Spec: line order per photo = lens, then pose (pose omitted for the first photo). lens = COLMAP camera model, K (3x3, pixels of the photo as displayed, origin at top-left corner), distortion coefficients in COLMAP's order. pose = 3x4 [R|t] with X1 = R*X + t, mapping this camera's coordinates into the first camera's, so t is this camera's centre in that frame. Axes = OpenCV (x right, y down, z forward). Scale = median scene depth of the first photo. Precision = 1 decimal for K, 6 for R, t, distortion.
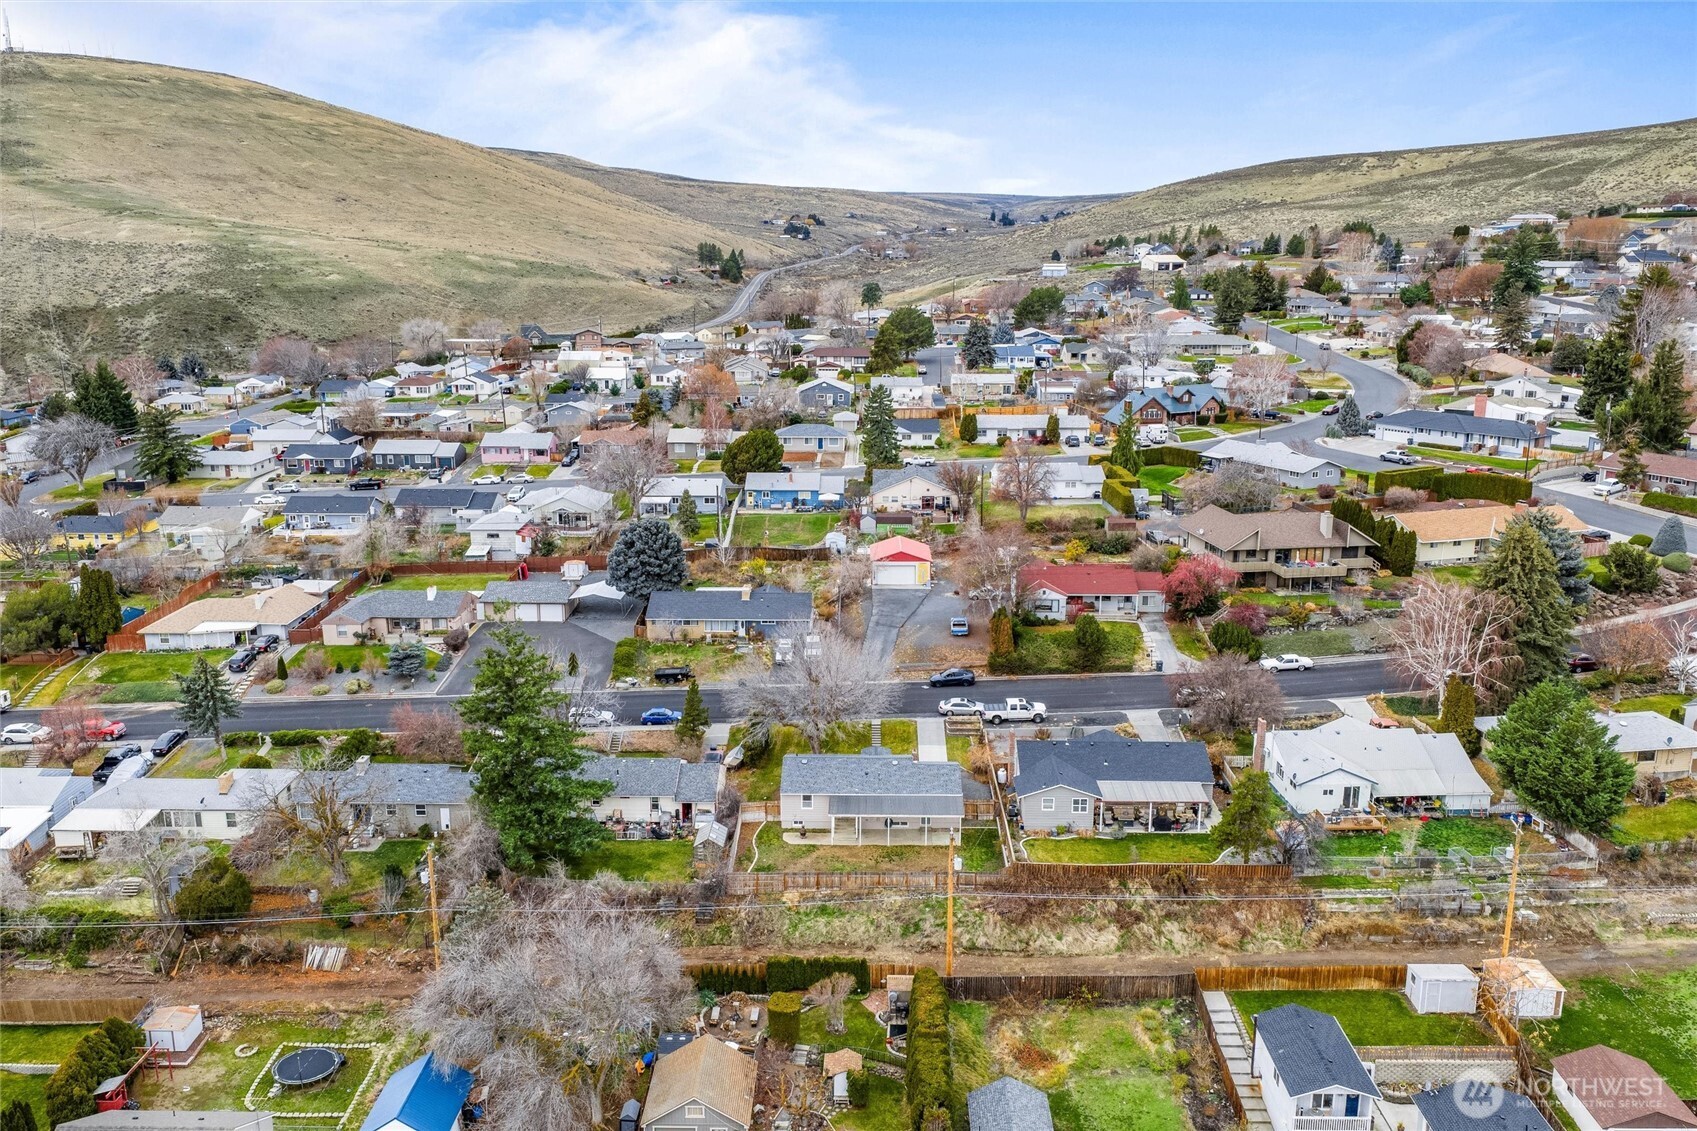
lens RADIAL K [[1396.5, 0, 847.5], [0, 1396.5, 562.8], [0, 0, 1]] dist [0.011122, -0.018354]
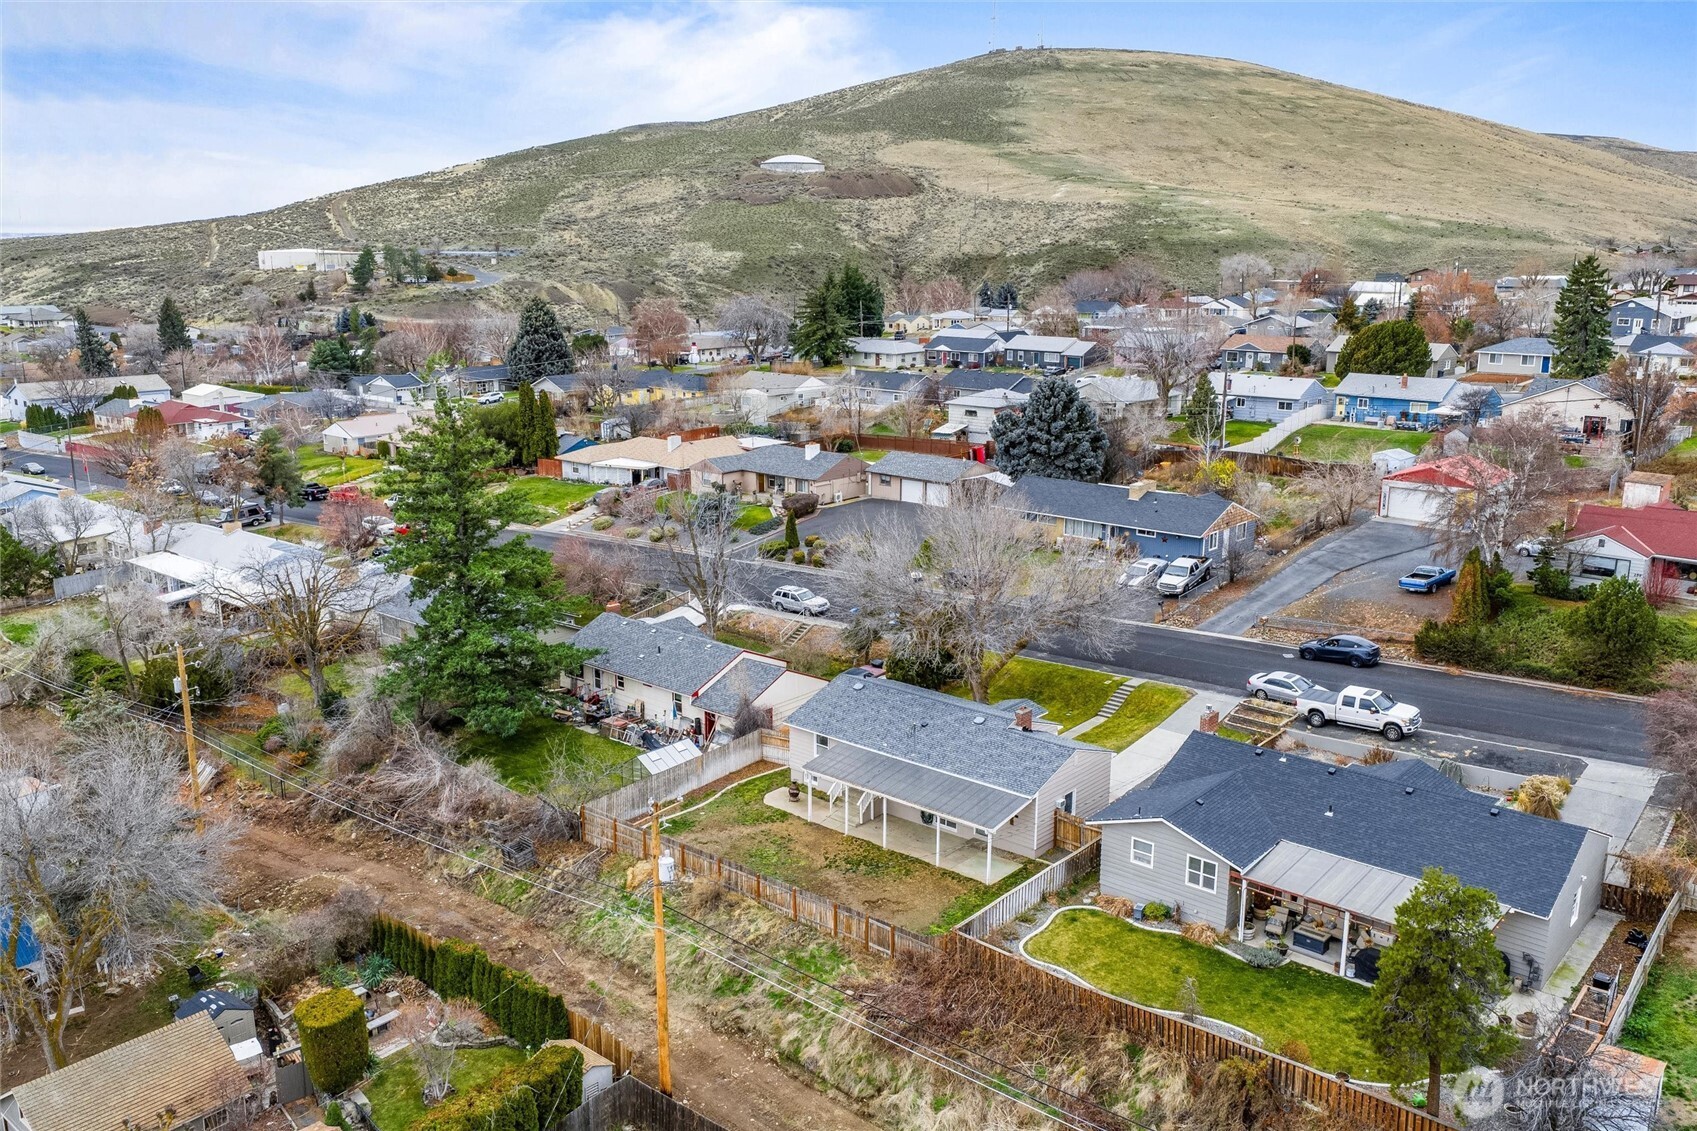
lens RADIAL K [[1396.5, 0, 846.9], [0, 1396.5, 570.8], [0, 0, 1]] dist [0.011122, -0.018354]
pose [[0.772430, 0.149737, -0.617196, 0.060587], [-0.146810, 0.987586, 0.055862, 0.010737], [0.617898, 0.047461, 0.784824, 0.093618]]
